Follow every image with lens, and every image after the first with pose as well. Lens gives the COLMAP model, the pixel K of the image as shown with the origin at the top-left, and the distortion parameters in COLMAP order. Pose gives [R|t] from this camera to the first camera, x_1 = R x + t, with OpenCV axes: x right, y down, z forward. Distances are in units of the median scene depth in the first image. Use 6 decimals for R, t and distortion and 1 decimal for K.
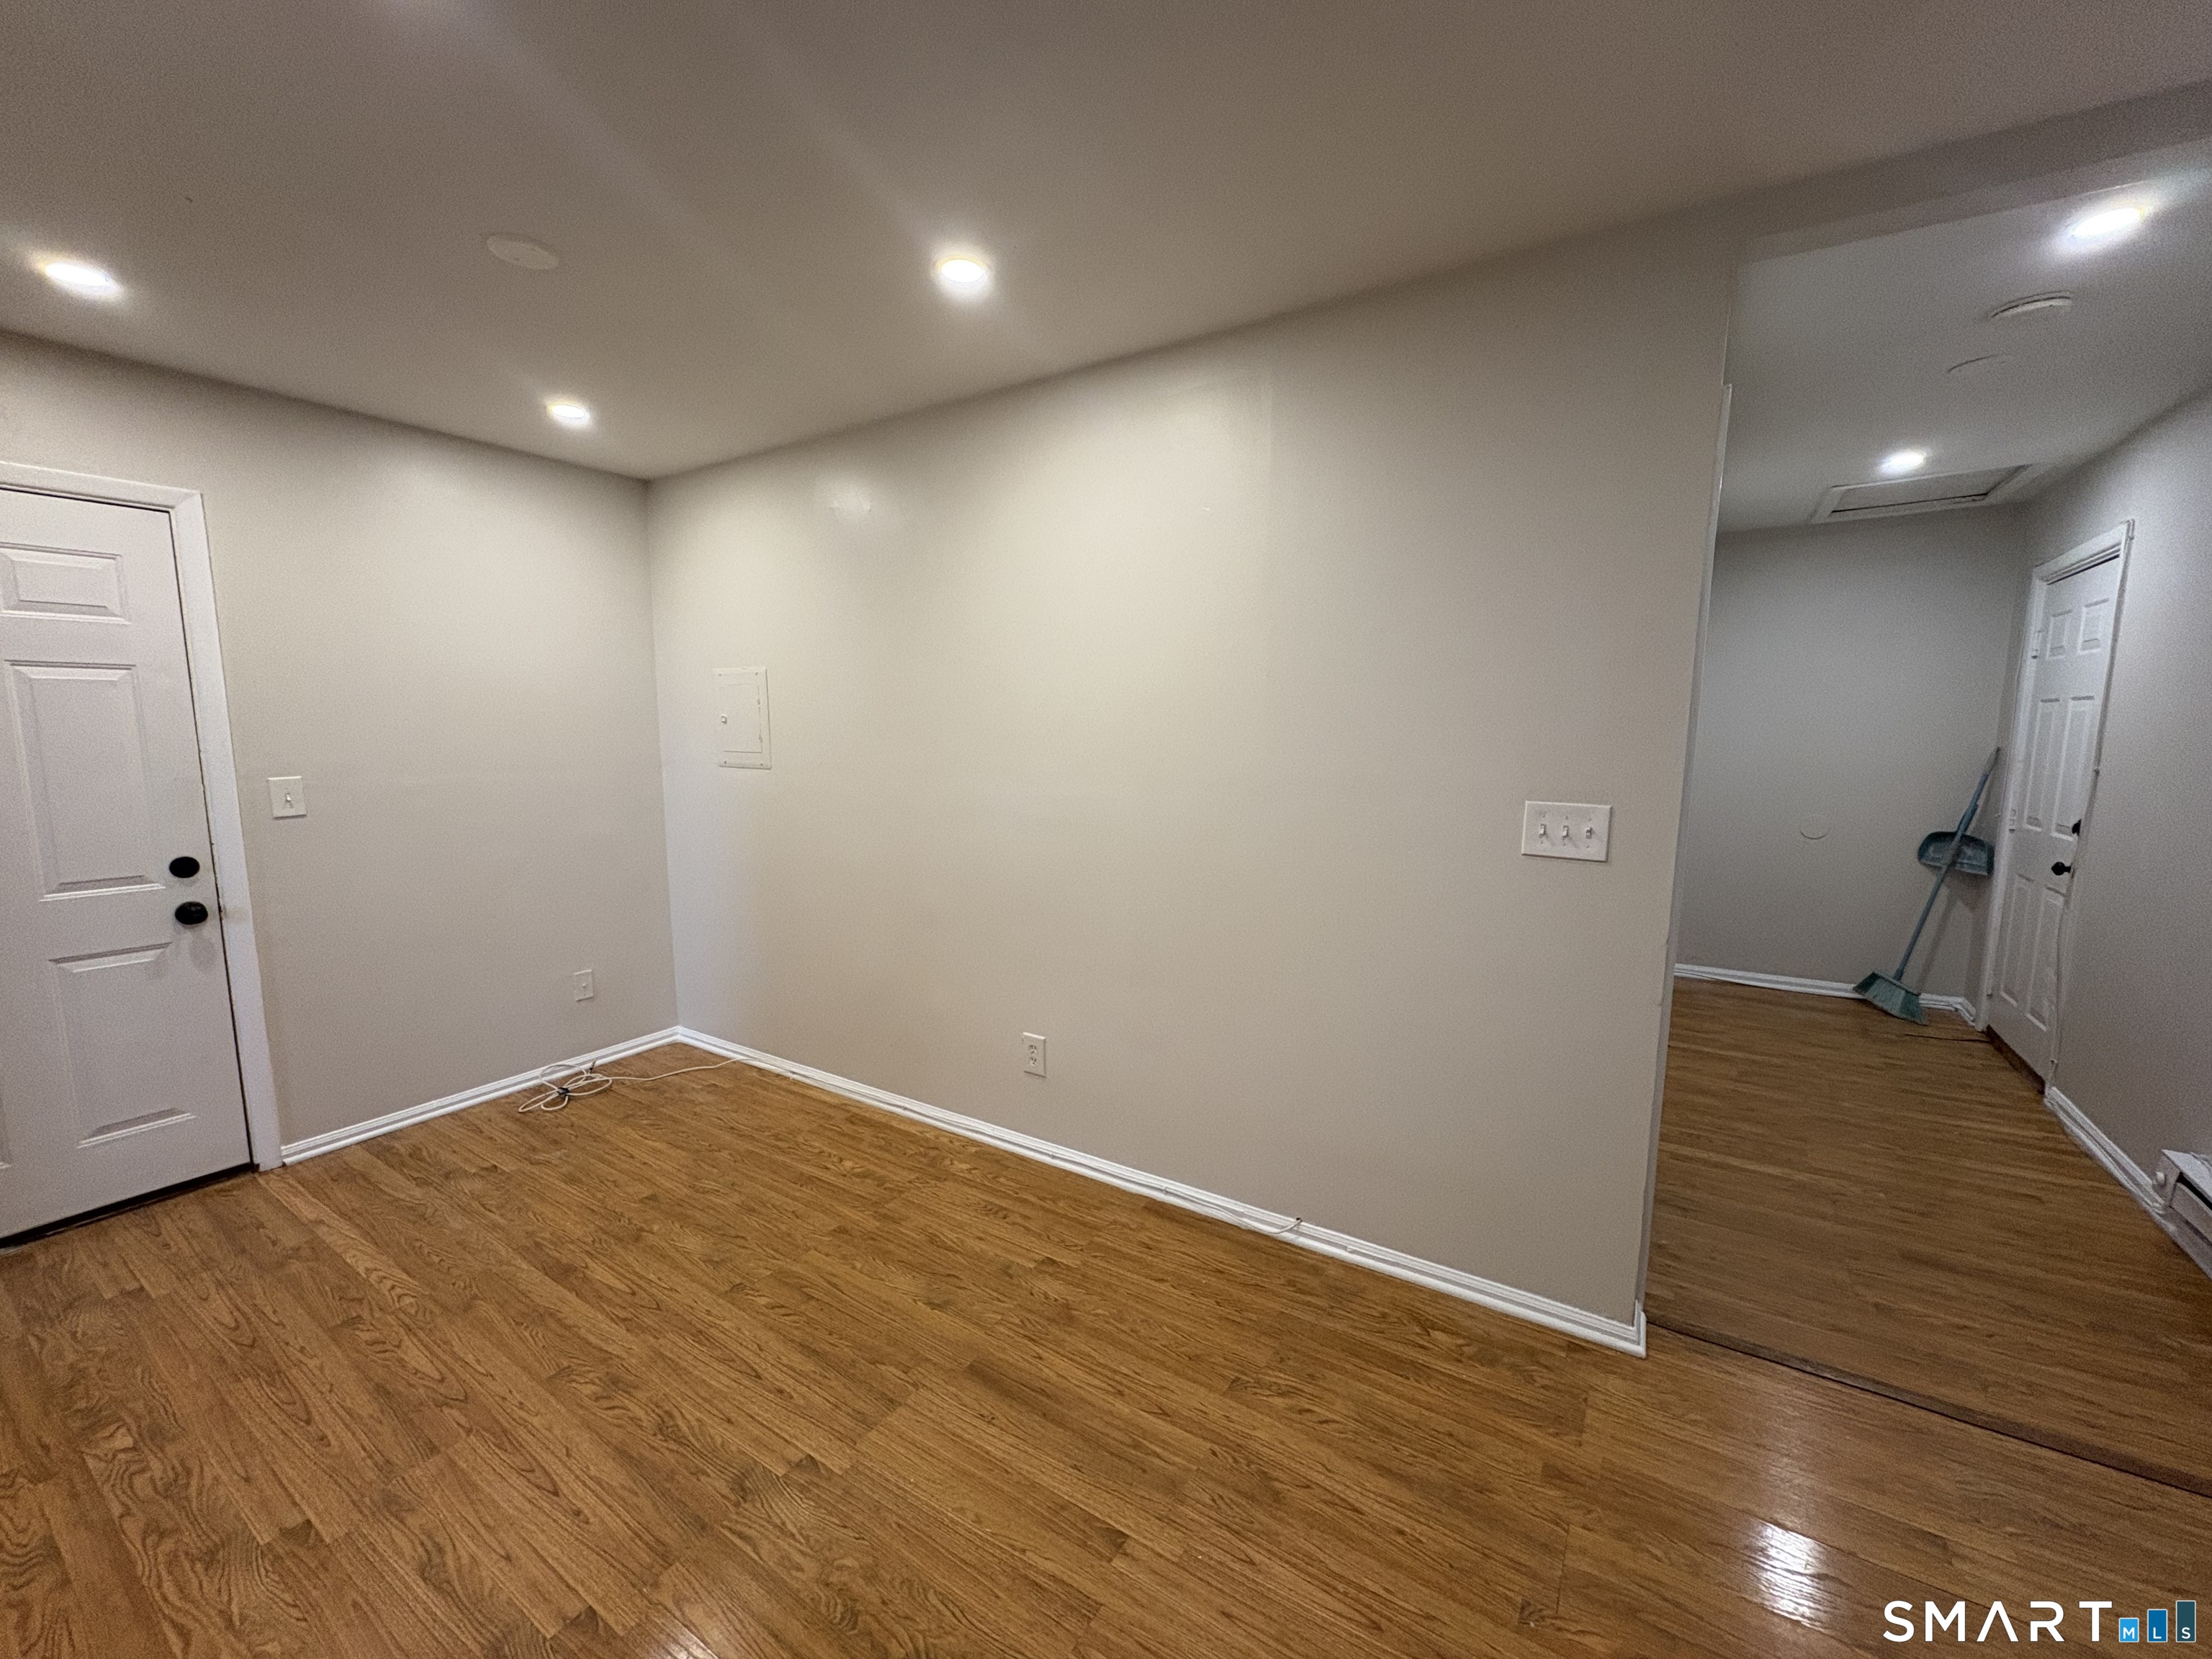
lens RADIAL K [[874.6, 0, 1105.9], [0, 874.6, 829.5], [0, 0, 1]] dist [-0.003959, 0.000856]
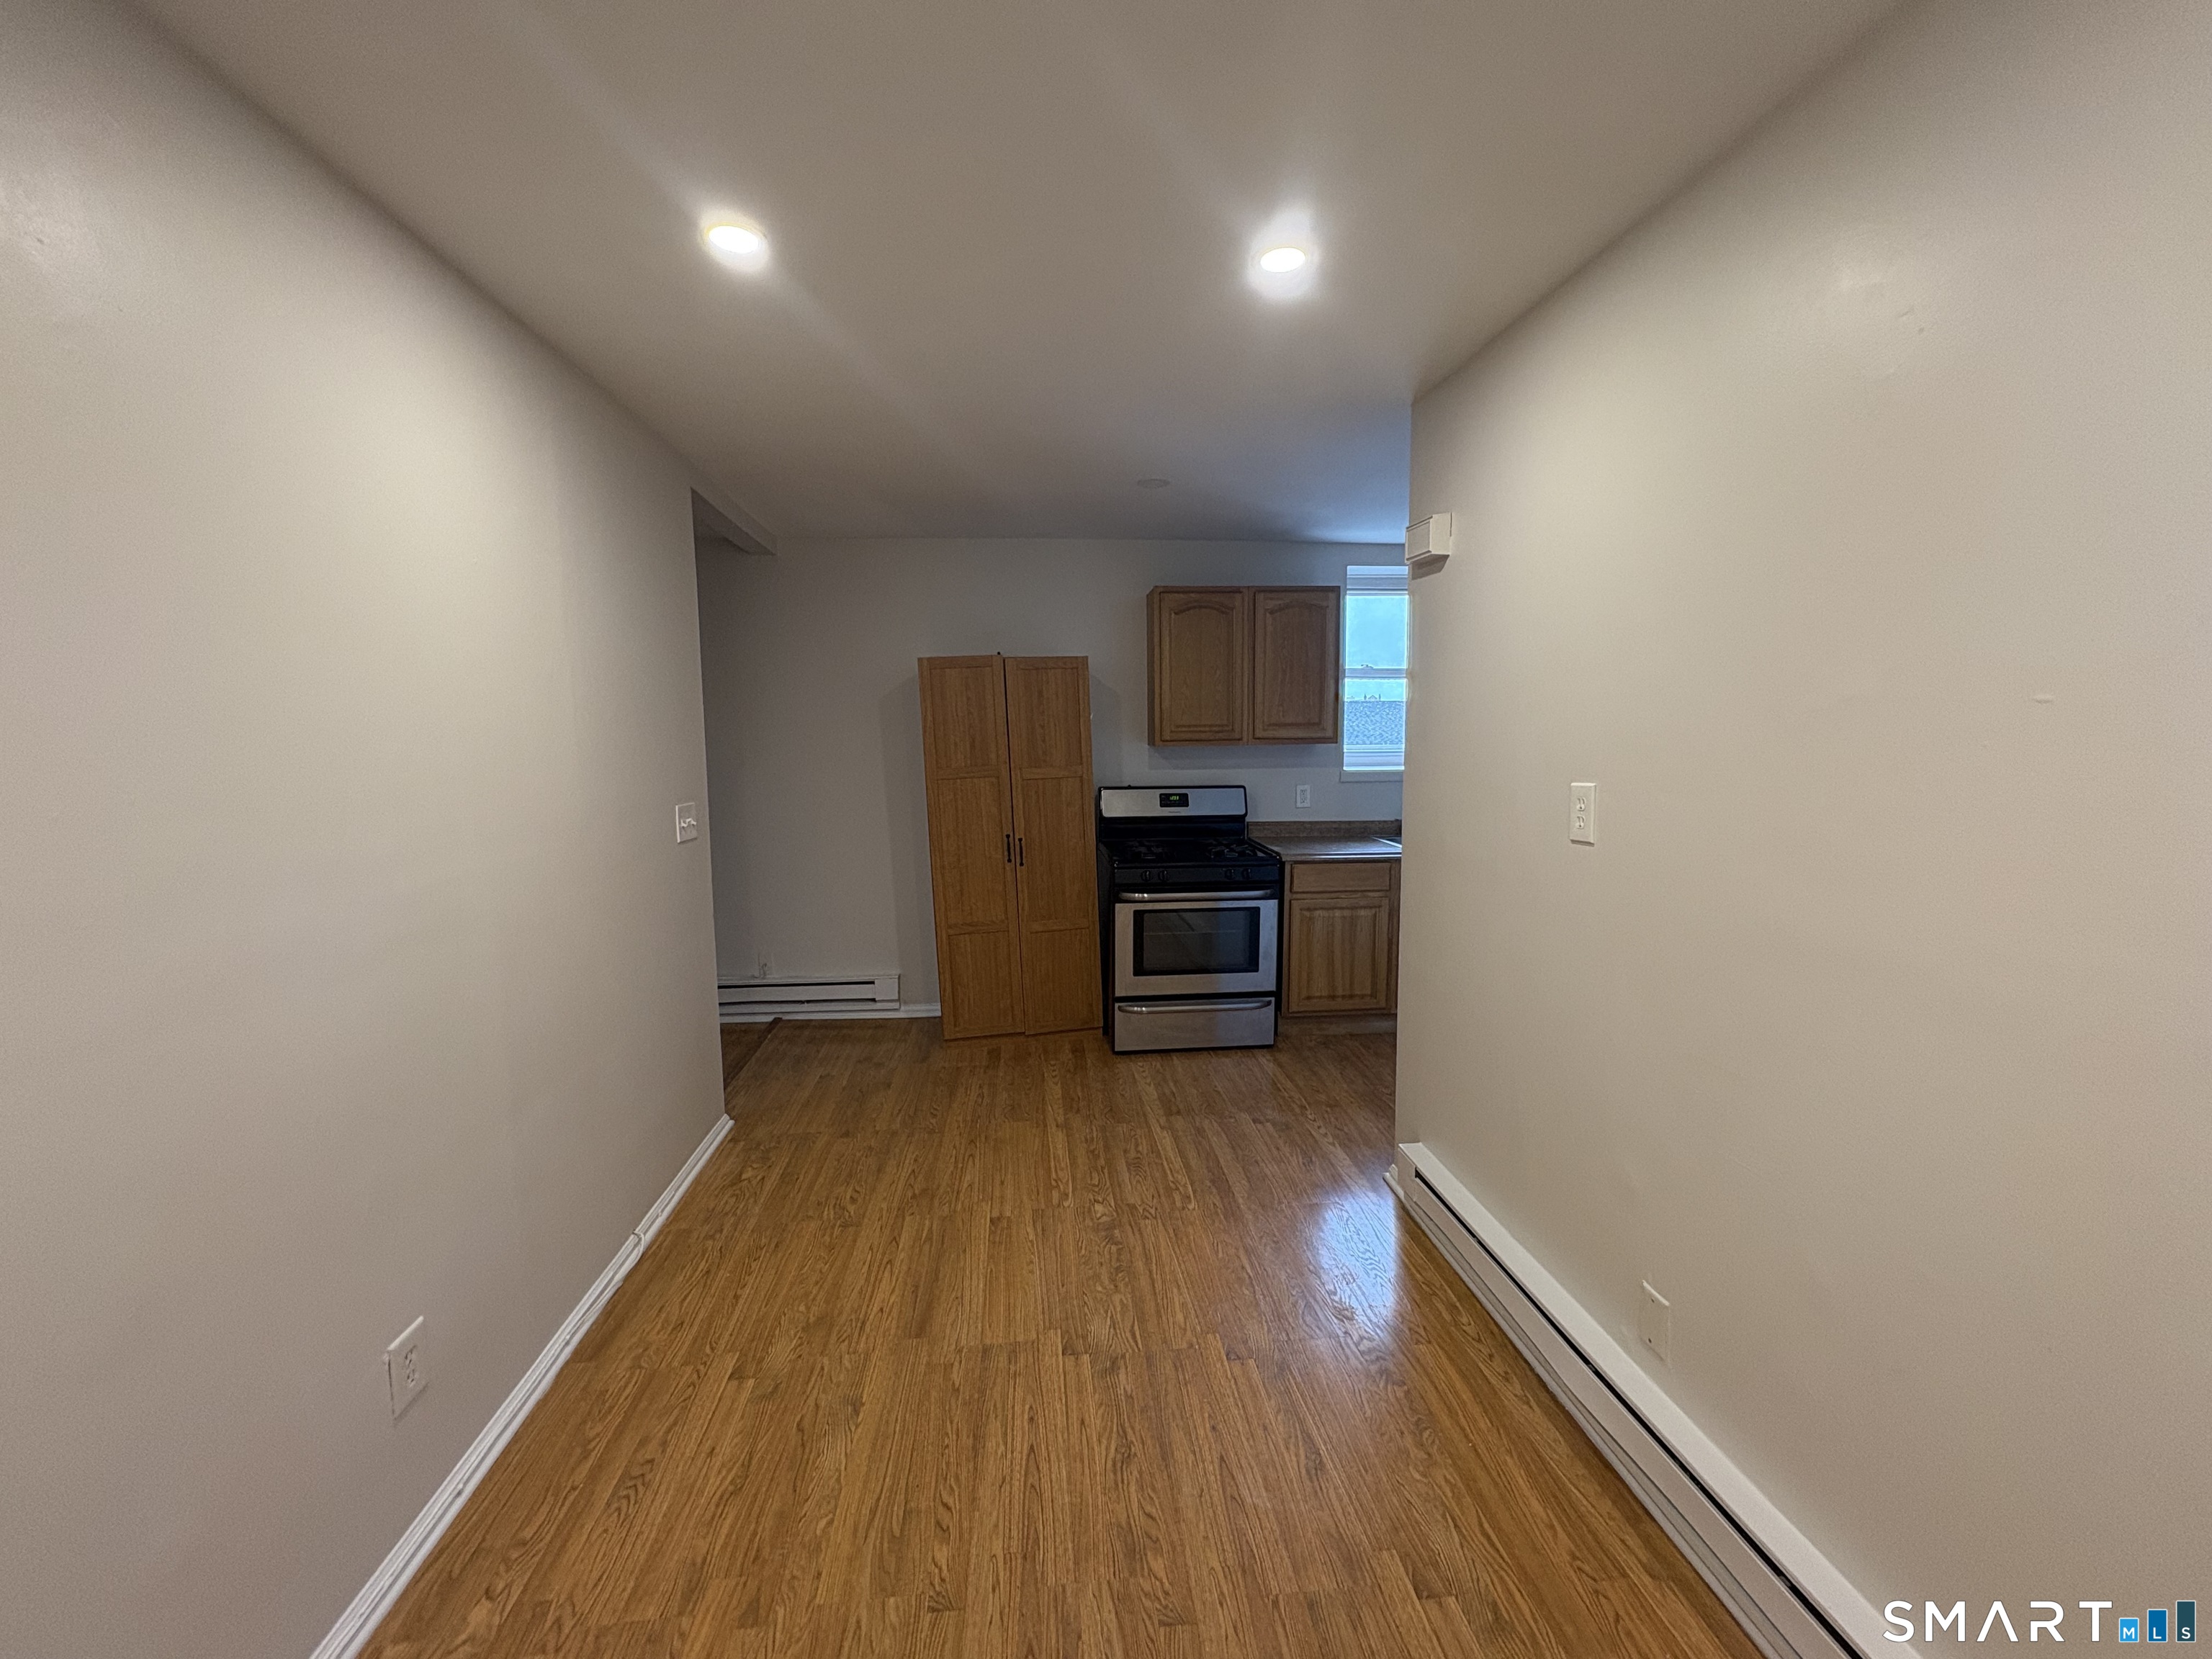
lens RADIAL K [[874.6, 0, 1106.1], [0, 874.6, 834.2], [0, 0, 1]] dist [-0.003959, 0.000856]
pose [[-0.622267, -0.087129, 0.777941, -0.949349], [0.101226, 0.976486, 0.190336, -0.166009], [-0.776232, 0.197188, -0.598816, 1.156334]]
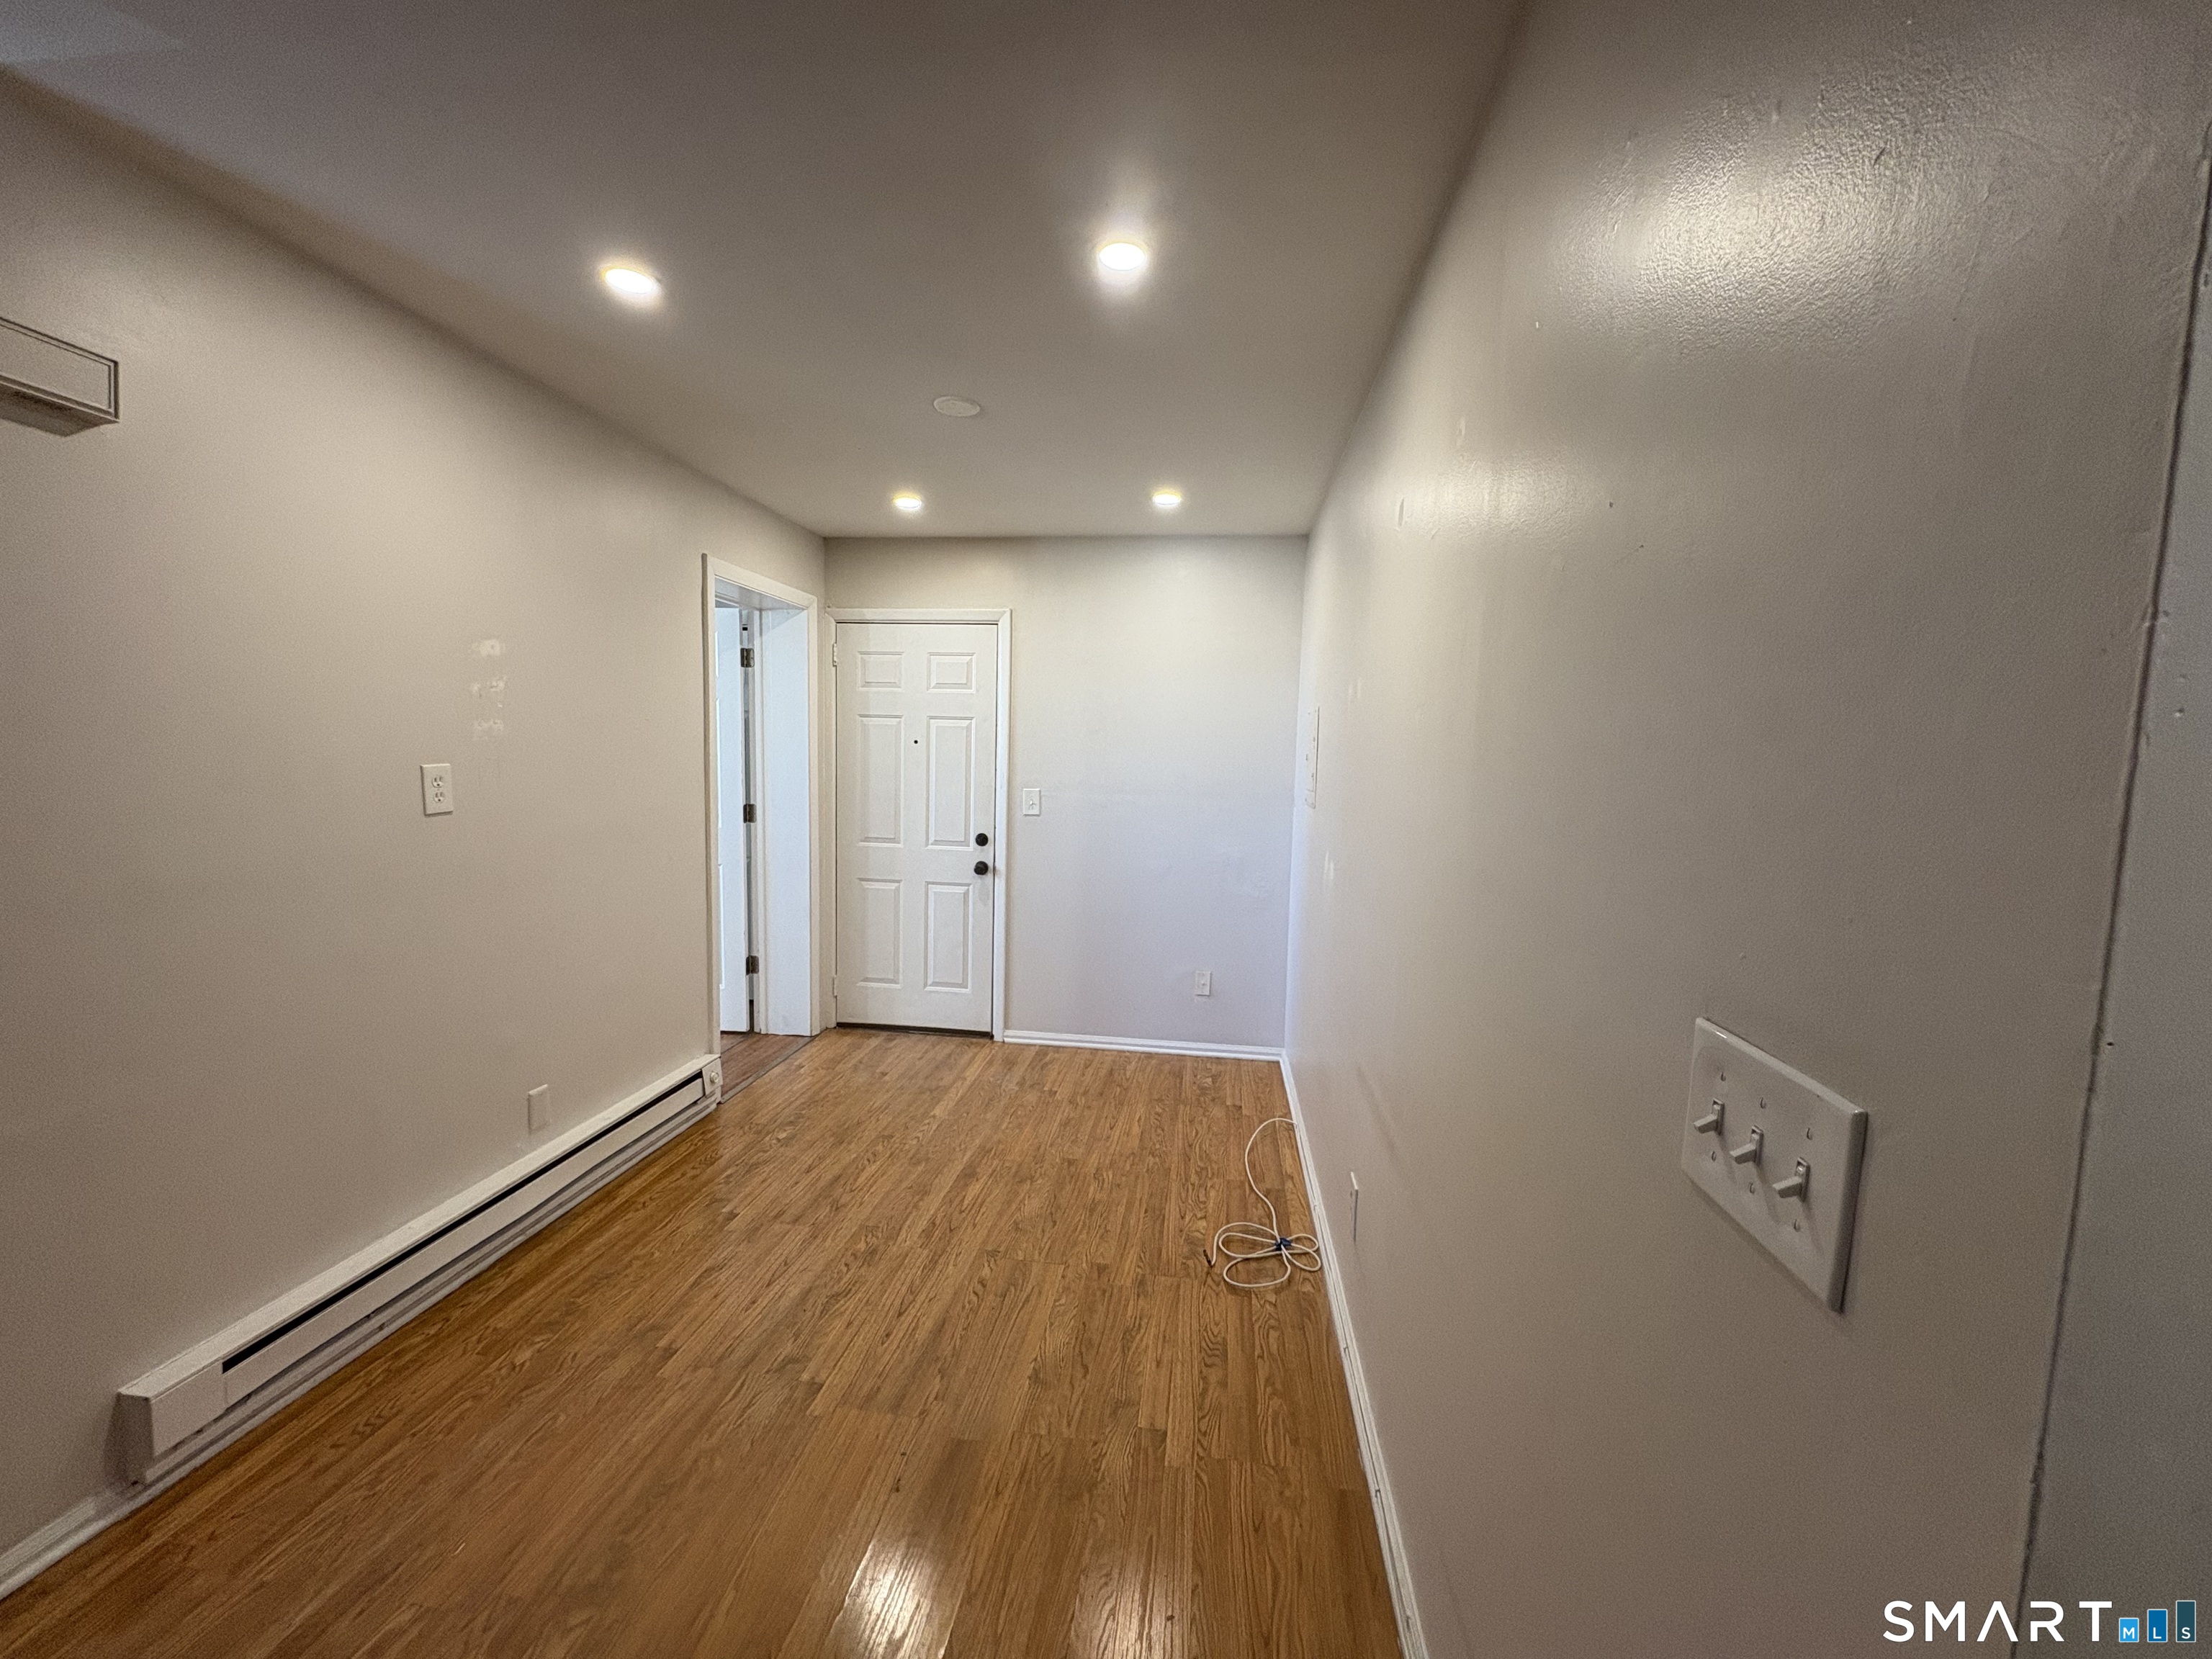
lens RADIAL K [[874.6, 0, 1106.2], [0, 874.6, 831.8], [0, 0, 1]] dist [-0.003959, 0.000856]
pose [[0.428575, 0.093104, -0.898697, 0.590412], [-0.135420, 0.990060, 0.037989, -0.074950], [0.893300, 0.105420, 0.436923, 0.564679]]
